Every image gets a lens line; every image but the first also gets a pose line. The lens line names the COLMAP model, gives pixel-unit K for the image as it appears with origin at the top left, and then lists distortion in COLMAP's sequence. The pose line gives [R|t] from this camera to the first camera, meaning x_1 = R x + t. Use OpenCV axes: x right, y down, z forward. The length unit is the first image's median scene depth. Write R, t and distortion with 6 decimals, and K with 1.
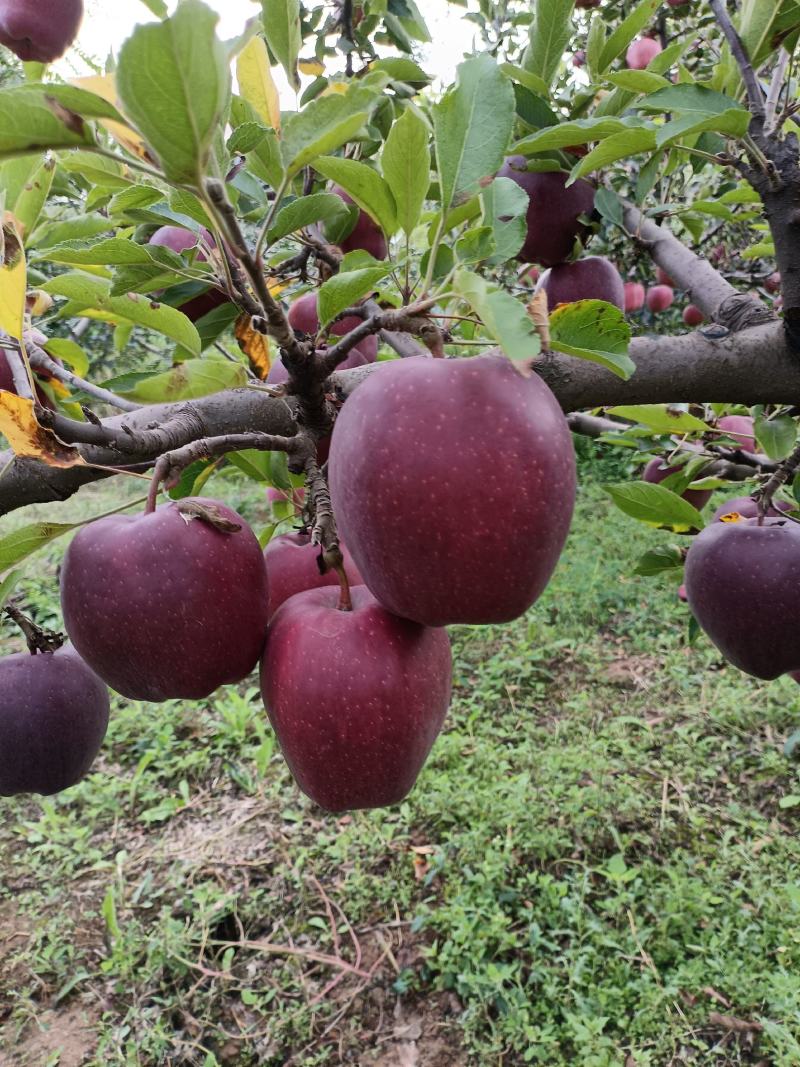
lens RADIAL K [[767.1, 0, 414.0], [0, 767.1, 519.1], [0, 0, 1]] dist [0.030770, -0.051675]
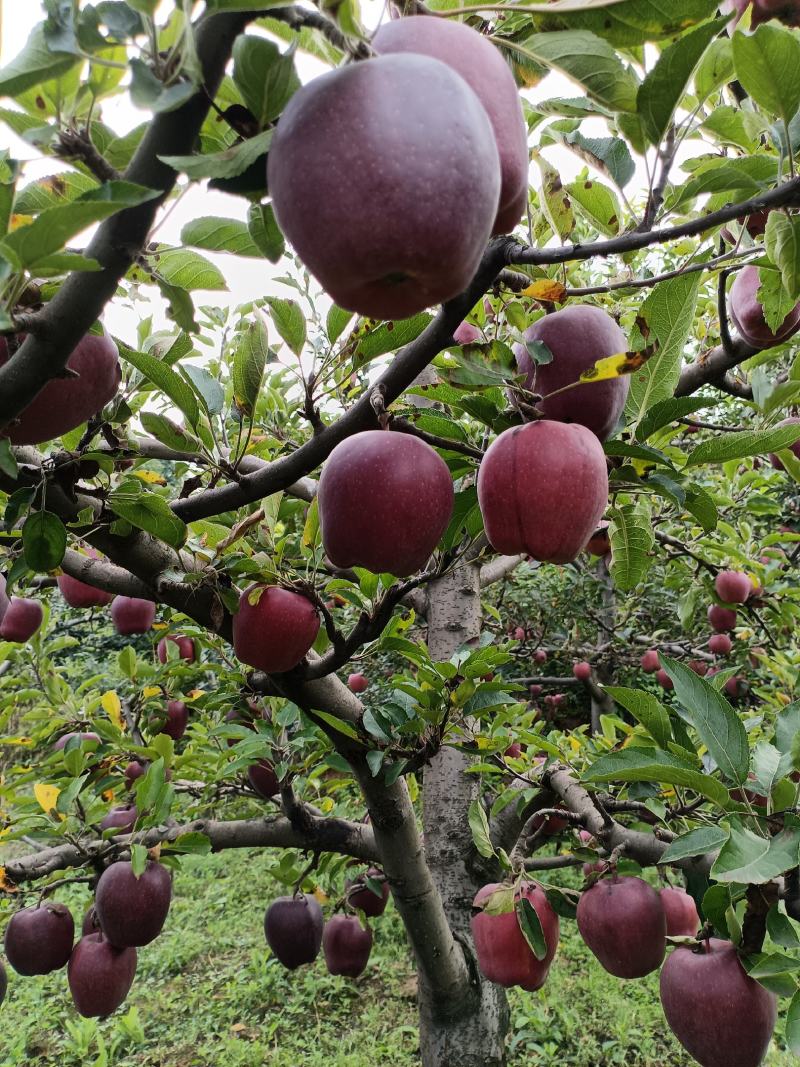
lens RADIAL K [[767.1, 0, 414.0], [0, 767.1, 519.1], [0, 0, 1]] dist [0.030770, -0.051675]
pose [[0.994481, 0.033761, 0.099336, 0.159891], [0.004245, 0.933087, -0.359626, -0.068617], [-0.104830, 0.358063, 0.927794, -0.514960]]
